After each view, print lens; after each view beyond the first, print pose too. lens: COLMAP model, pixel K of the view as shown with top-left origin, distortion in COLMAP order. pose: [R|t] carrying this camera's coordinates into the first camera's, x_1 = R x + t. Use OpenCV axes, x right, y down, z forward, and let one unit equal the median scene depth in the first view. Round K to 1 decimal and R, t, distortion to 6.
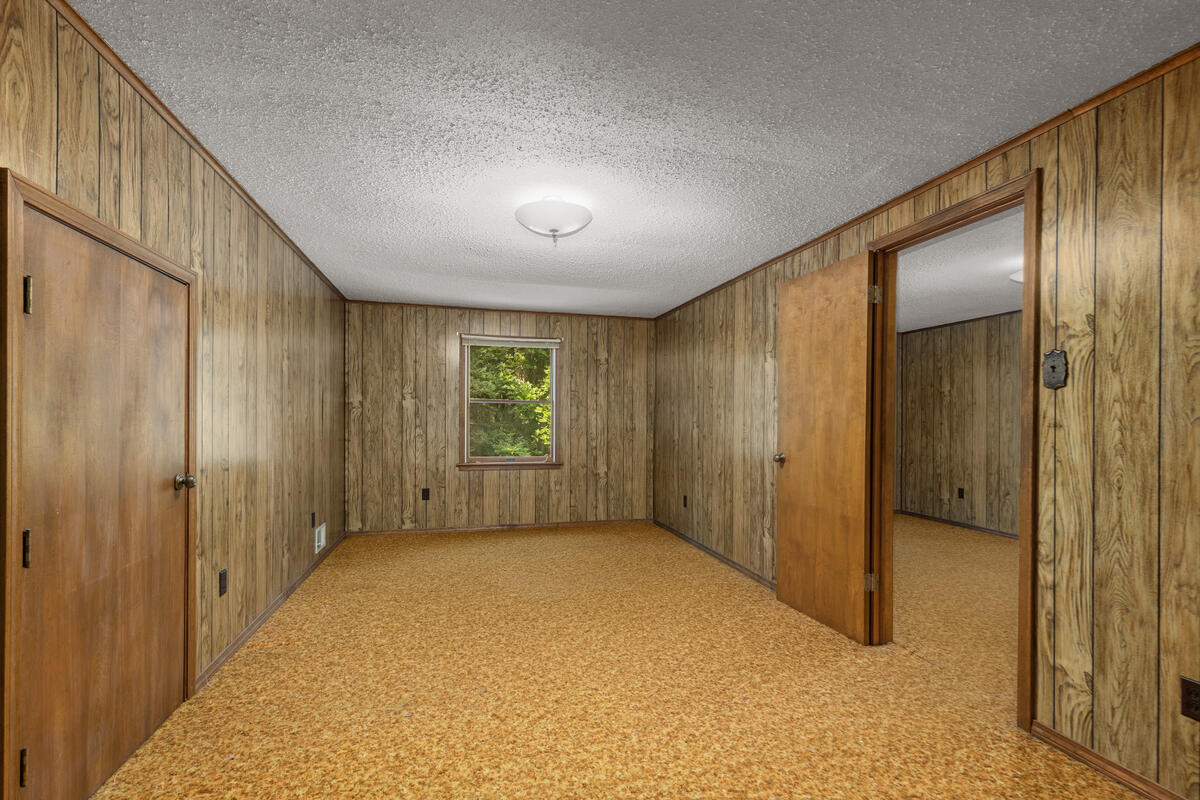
lens RADIAL K [[548.3, 0, 606.9], [0, 548.3, 422.0], [0, 0, 1]] dist [0.000838, 0.000011]
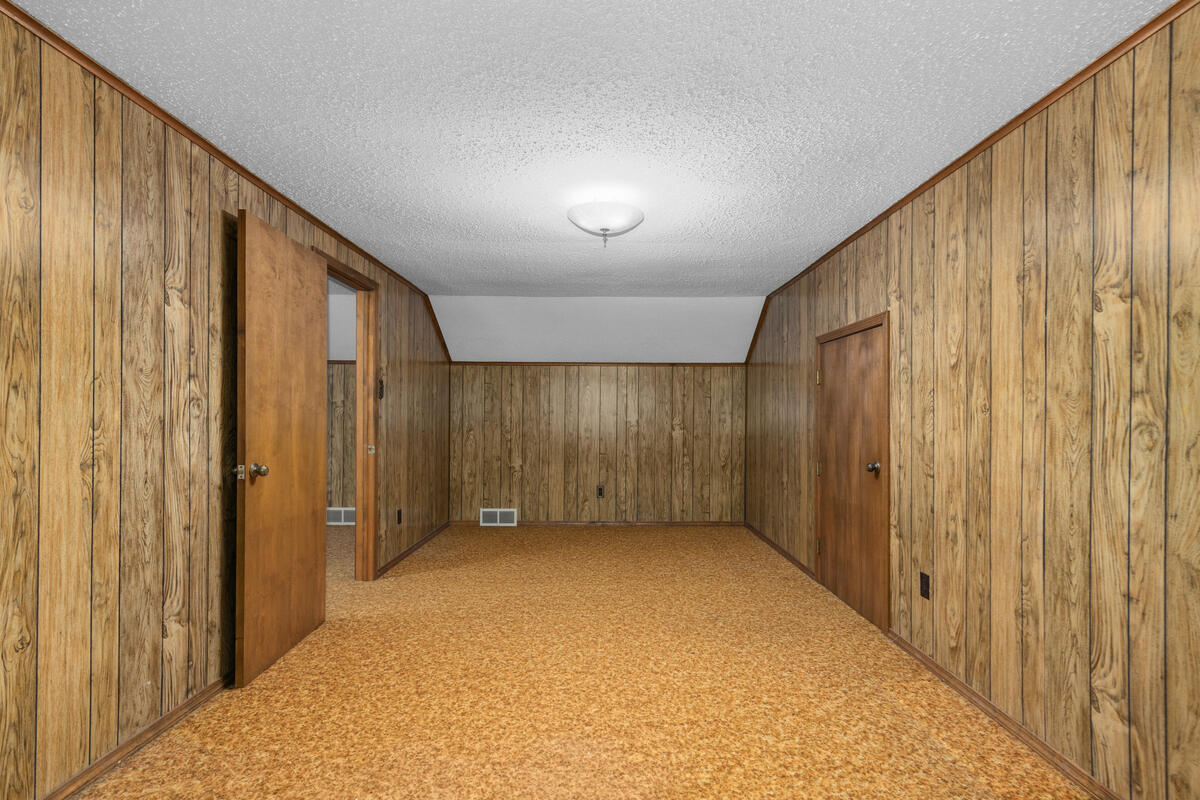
lens RADIAL K [[541.2, 0, 605.2], [0, 541.2, 408.8], [0, 0, 1]] dist [0.004033, -0.000428]
pose [[-0.967362, -0.011356, 0.253143, -0.288097], [-0.013552, 0.999884, -0.006934, -0.013371], [-0.253035, -0.010138, -0.967404, 1.615626]]
